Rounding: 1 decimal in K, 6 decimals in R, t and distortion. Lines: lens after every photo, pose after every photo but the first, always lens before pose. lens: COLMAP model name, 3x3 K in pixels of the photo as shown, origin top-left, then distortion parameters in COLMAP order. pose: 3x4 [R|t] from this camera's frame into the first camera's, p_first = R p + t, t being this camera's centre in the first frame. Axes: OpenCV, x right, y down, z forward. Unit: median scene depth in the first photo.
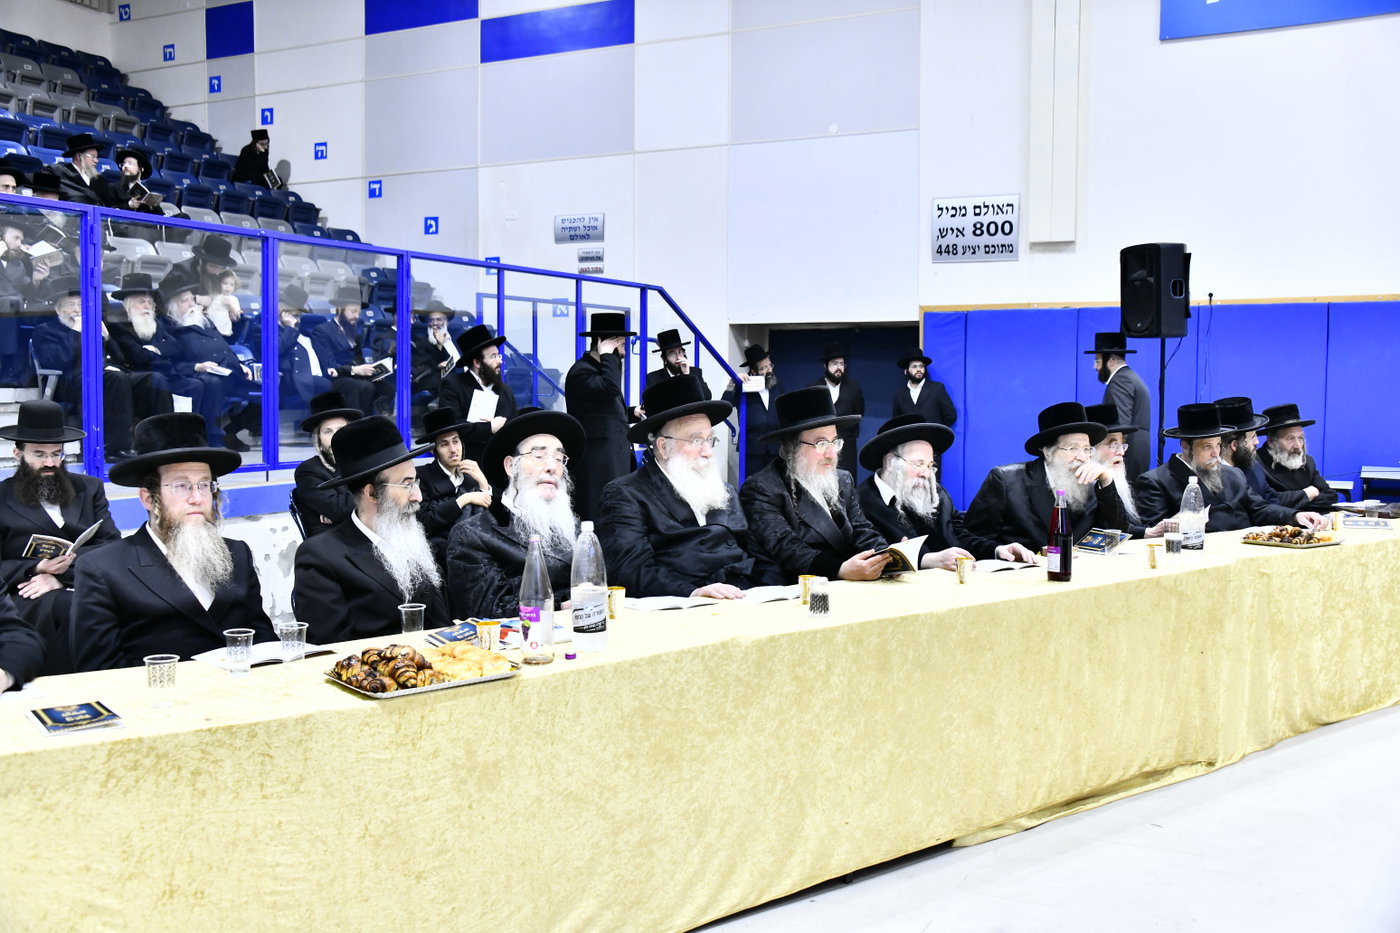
lens RADIAL K [[1348.6, 0, 700.0], [0, 1348.6, 466.5], [0, 0, 1]] dist [-0.052595, 0.181242]
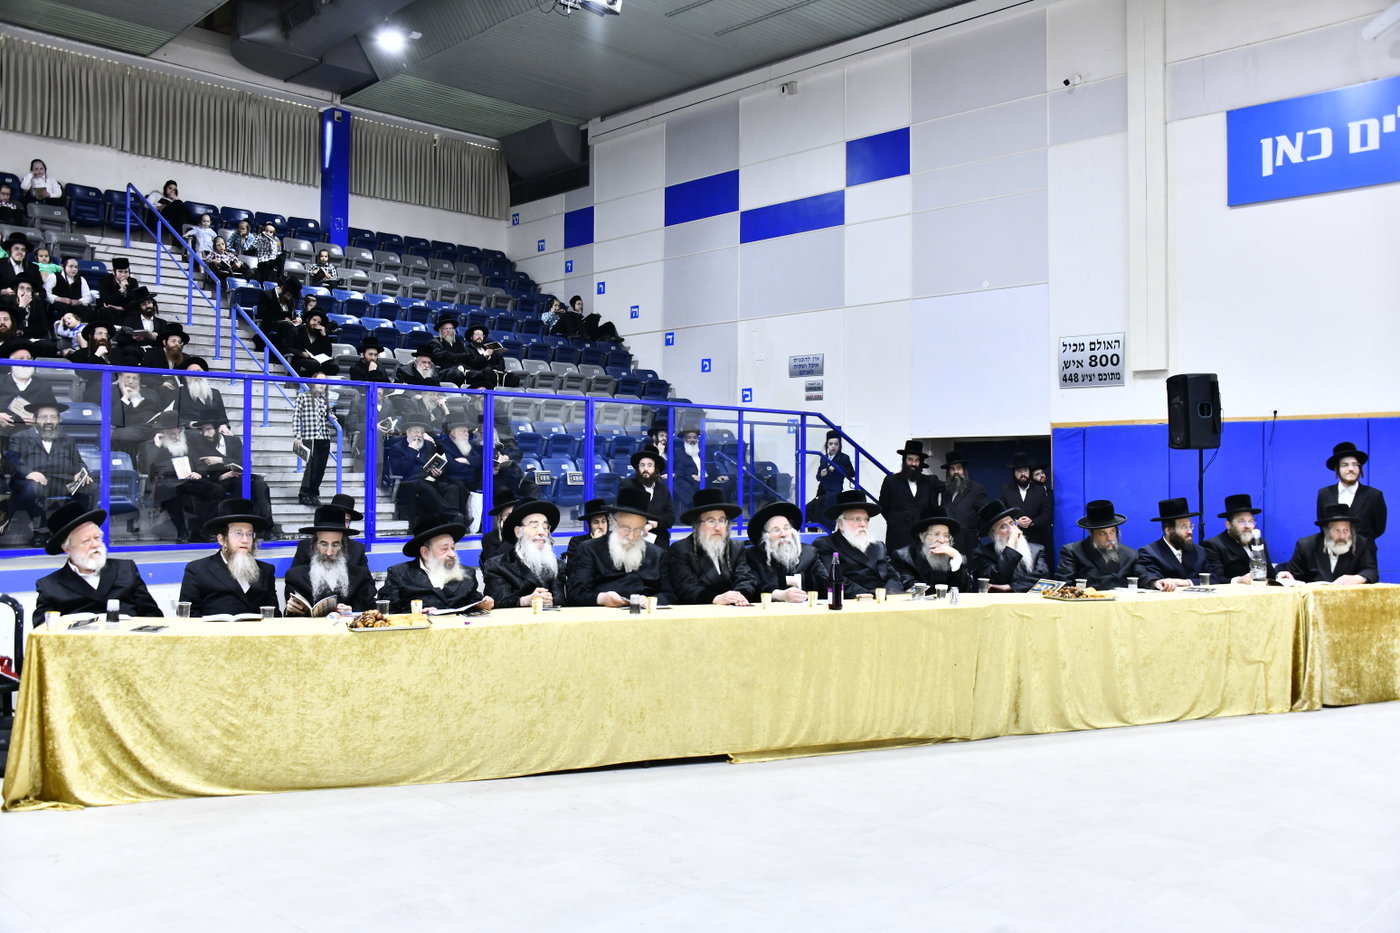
lens RADIAL K [[1209.4, 0, 700.0], [0, 1209.4, 466.5], [0, 0, 1]] dist [-0.061895, 0.009111]
pose [[0.951277, -0.003070, -0.308323, 0.201262], [-0.020138, 0.997197, -0.072061, 0.007924], [0.307680, 0.074759, 0.948548, -0.156153]]
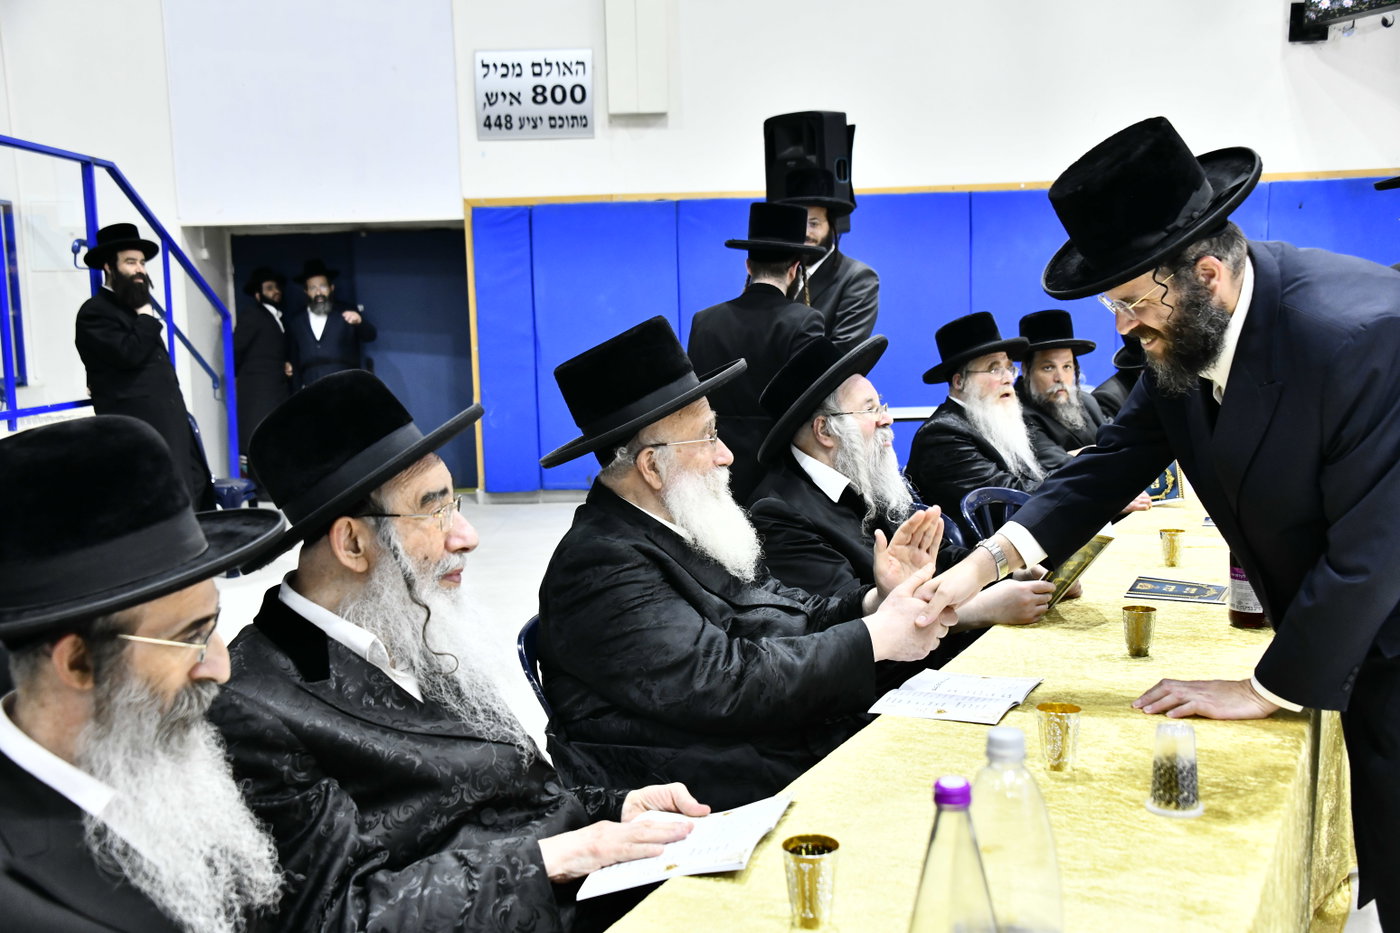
lens RADIAL K [[1513.6, 0, 700.0], [0, 1513.6, 466.5], [0, 0, 1]] dist [0.070785, 0.013066]
pose [[0.909288, -0.071505, 0.409978, -0.074236], [0.053490, 0.997038, 0.055259, -0.011414], [-0.412715, -0.028317, 0.910420, 0.181324]]
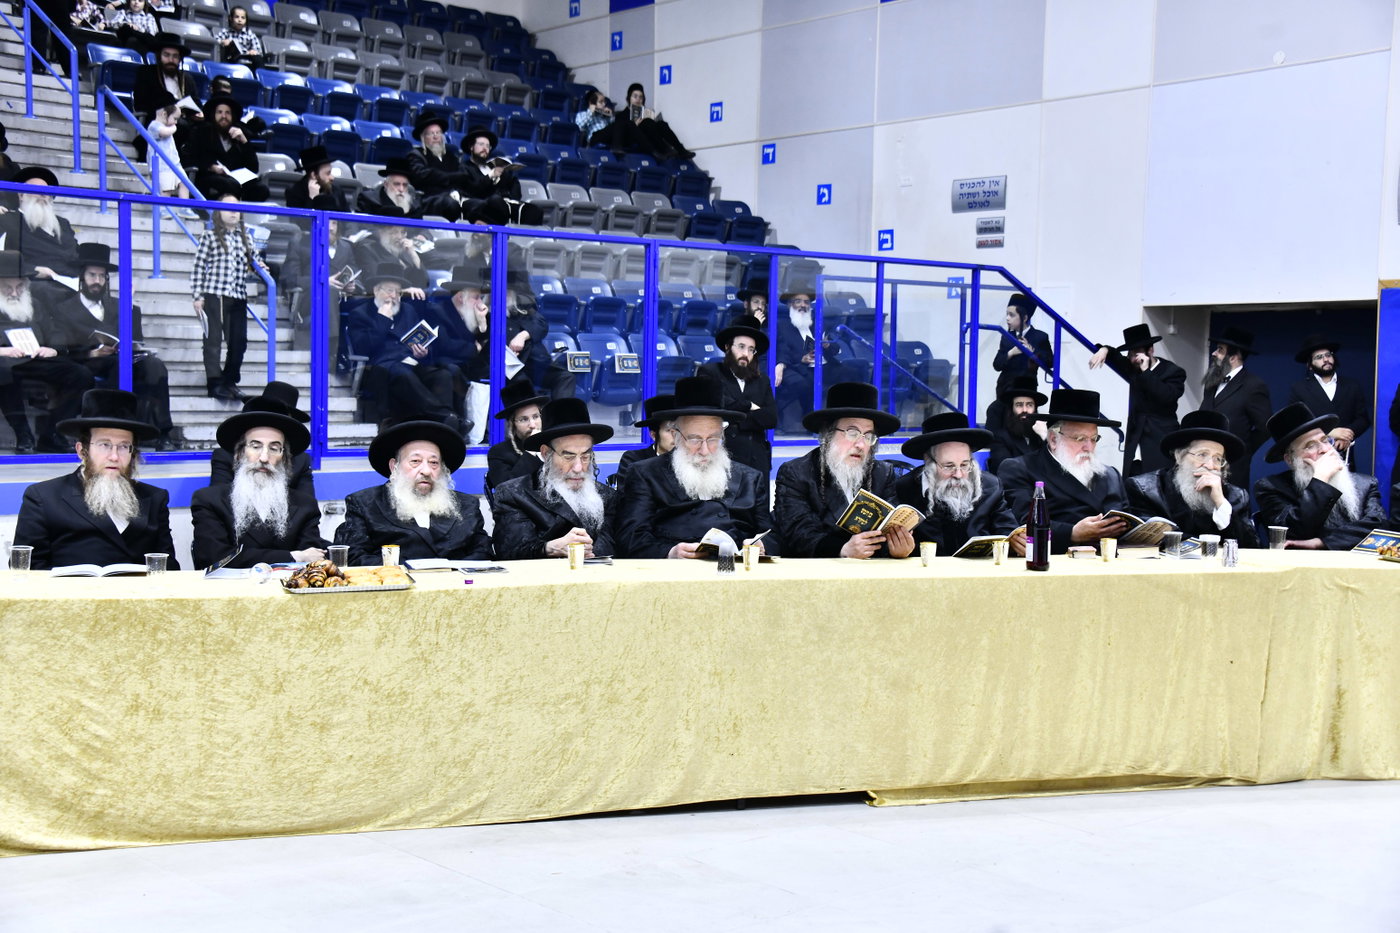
lens RADIAL K [[1775.8, 0, 693.2], [0, 1775.8, 458.0], [0, 0, 1]] dist [0.197841, 0.067306]
pose [[0.930169, 0.028587, -0.366017, 0.188263], [-0.034432, 0.999362, -0.009451, 0.007770], [0.365513, 0.021394, 0.930560, -0.135711]]
